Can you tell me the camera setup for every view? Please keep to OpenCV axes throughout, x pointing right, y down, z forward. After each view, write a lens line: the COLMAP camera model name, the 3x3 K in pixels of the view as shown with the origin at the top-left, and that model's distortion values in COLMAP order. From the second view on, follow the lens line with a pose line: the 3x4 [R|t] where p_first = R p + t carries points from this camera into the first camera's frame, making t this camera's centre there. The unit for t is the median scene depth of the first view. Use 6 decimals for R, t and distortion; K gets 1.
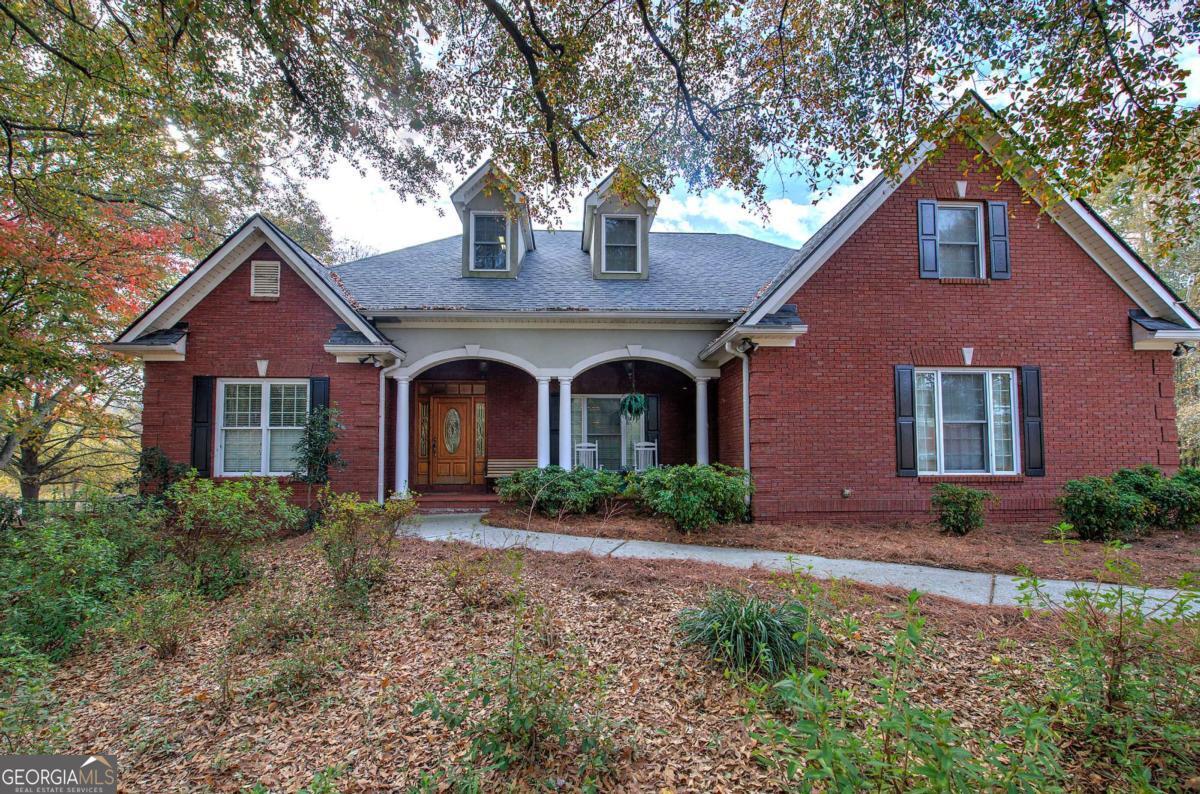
lens RADIAL K [[529.2, 0, 598.2], [0, 529.2, 437.7], [0, 0, 1]] dist [-0.001381, 0.000057]
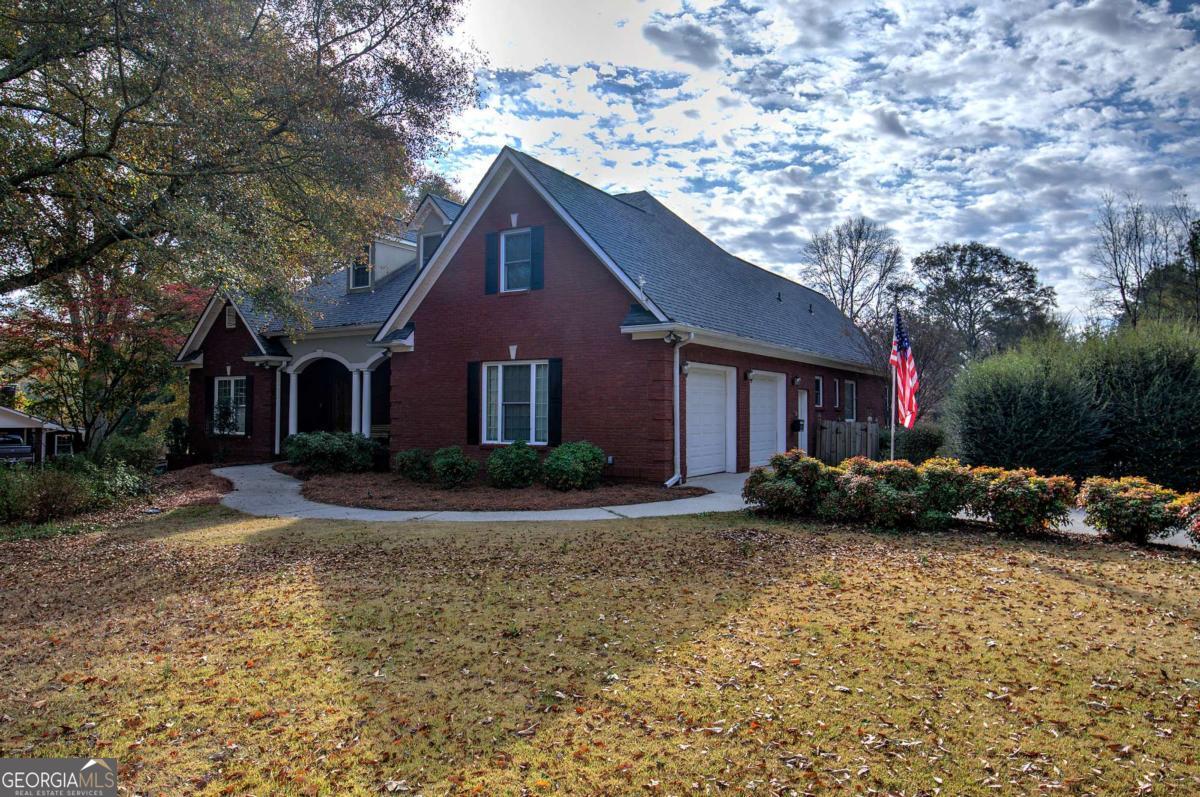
lens RADIAL K [[801.1, 0, 600.0], [0, 801.1, 398.5], [0, 0, 1]] dist [-0.009215, -0.001417]
pose [[0.825908, -0.004770, -0.563785, 1.803089], [0.020038, 0.999581, 0.020896, -0.071290], [0.563449, -0.028555, 0.825657, -0.455598]]
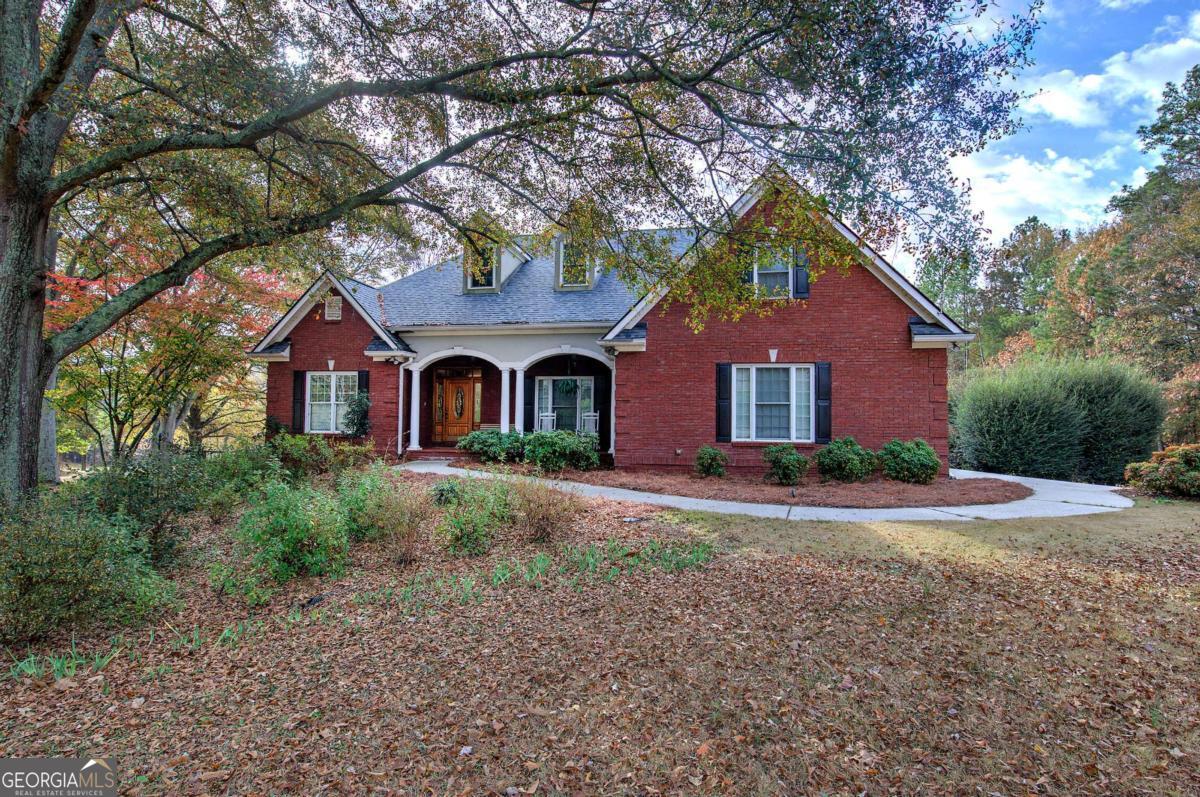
lens RADIAL K [[623.0, 0, 600.0], [0, 623.0, 398.5], [0, 0, 1]] dist [0.002691, 0.000201]
pose [[0.972175, 0.005450, -0.234193, 0.584574], [-0.004143, 0.999973, 0.006070, -0.045878], [0.234219, -0.004931, 0.972171, -0.626201]]
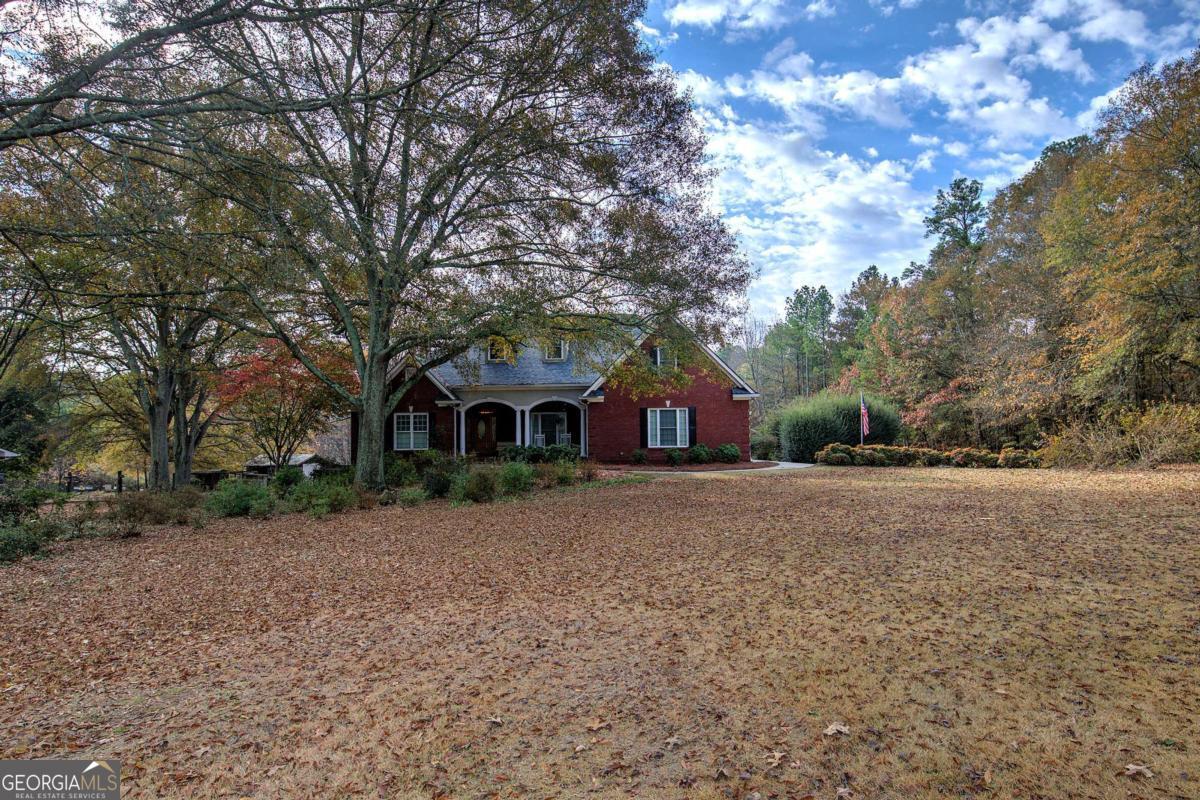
lens RADIAL K [[688.9, 0, 603.4], [0, 688.9, 400.9], [0, 0, 1]] dist [0.038747, 0.000488]
pose [[0.997267, -0.013070, -0.072720, 0.570206], [0.012609, 0.999897, -0.006803, -0.136429], [0.072802, 0.005868, 0.997329, -2.359500]]
